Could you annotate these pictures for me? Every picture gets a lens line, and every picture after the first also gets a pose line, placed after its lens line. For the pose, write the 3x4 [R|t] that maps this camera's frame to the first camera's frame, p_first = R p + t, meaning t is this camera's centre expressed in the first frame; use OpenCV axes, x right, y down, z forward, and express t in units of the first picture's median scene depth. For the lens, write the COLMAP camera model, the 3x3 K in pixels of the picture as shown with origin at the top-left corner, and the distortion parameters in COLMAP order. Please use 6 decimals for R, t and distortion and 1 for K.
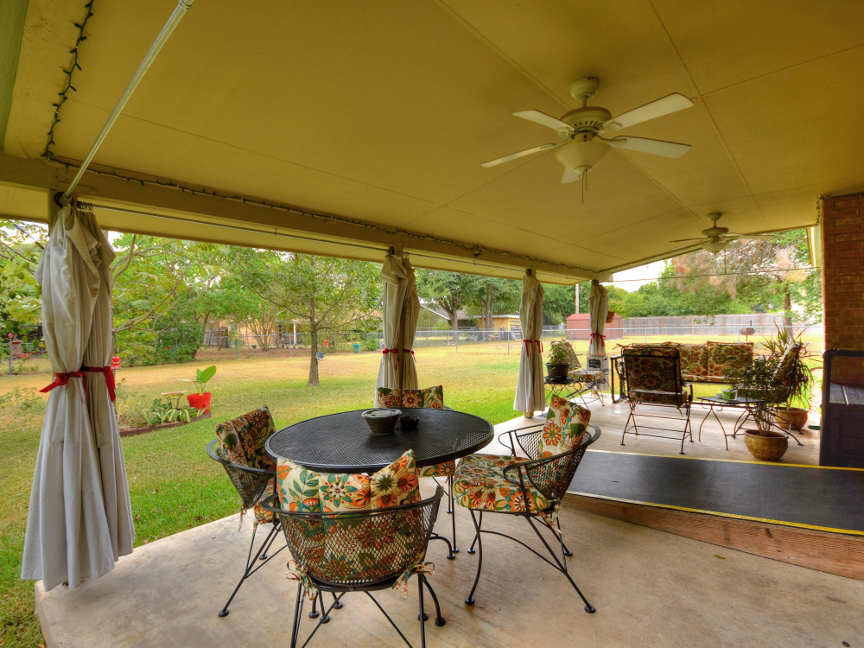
lens RADIAL K [[420.9, 0, 432.6], [0, 420.9, 324.1], [0, 0, 1]] dist [0.000469, 0.000020]
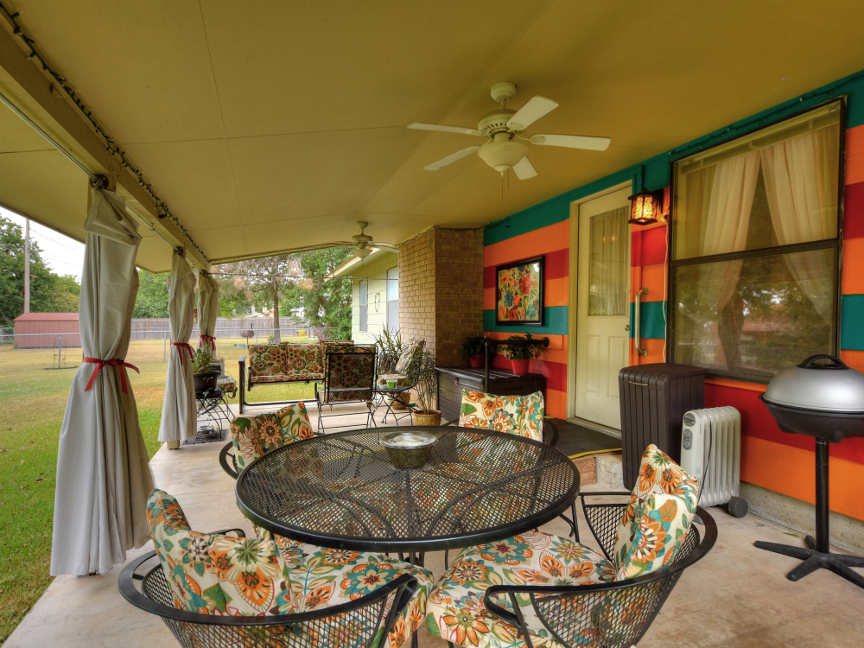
lens RADIAL K [[471.8, 0, 431.0], [0, 471.8, 327.0], [0, 0, 1]] dist [0.002525, 0.000255]
pose [[0.501652, 0.002755, 0.865065, -0.345853], [-0.001780, 0.999996, -0.002153, 0.014403], [-0.865068, -0.000460, 0.501655, 0.265773]]
